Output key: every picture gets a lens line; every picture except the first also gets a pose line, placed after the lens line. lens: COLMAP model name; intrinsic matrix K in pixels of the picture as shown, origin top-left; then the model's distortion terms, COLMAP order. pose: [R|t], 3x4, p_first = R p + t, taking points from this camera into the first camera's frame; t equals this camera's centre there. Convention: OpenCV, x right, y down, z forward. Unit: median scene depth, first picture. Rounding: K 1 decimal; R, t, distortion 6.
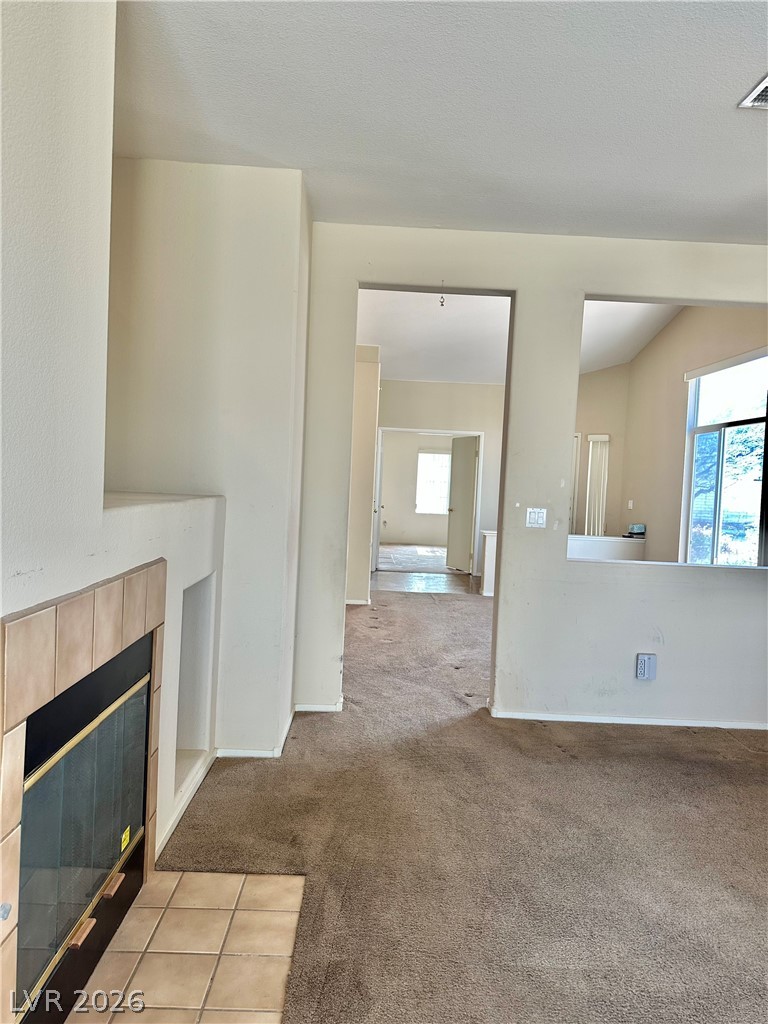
lens RADIAL K [[721.1, 0, 384.0], [0, 721.1, 512.0], [0, 0, 1]] dist [0.087554, -0.103477]
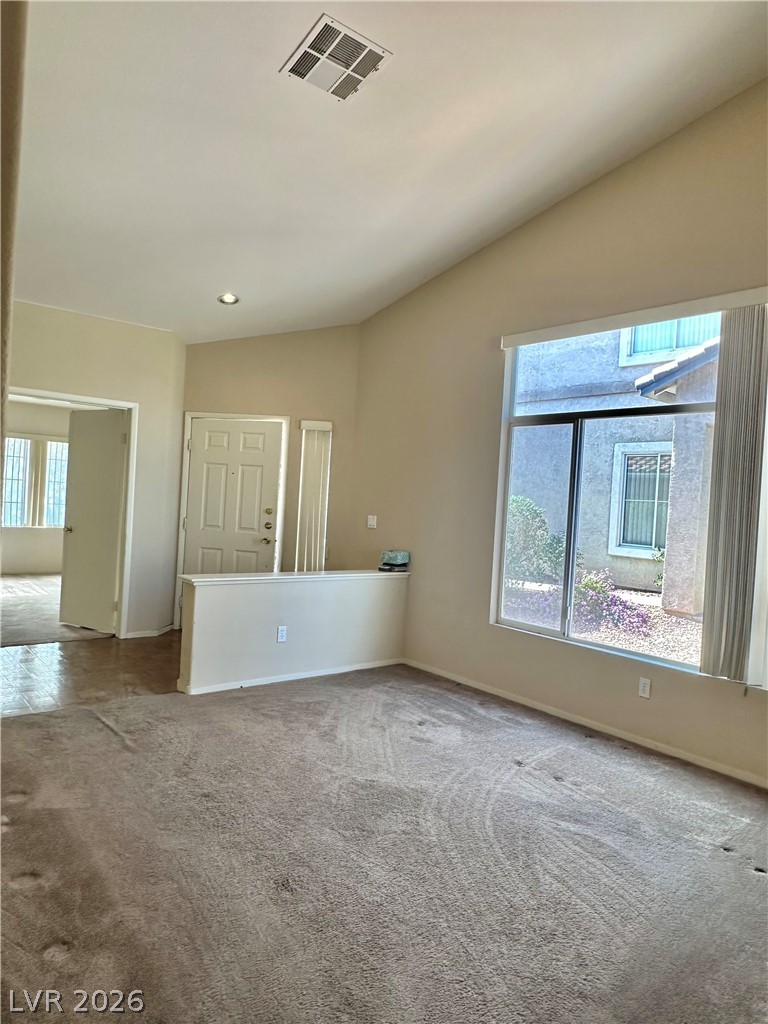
lens RADIAL K [[690.7, 0, 384.0], [0, 690.7, 512.0], [0, 0, 1]] dist [-0.000213, 0.000064]
pose [[0.784915, -0.010940, 0.619507, -0.073461], [0.004485, 0.999918, 0.011975, -0.028944], [-0.619588, -0.006620, 0.784899, 0.482703]]
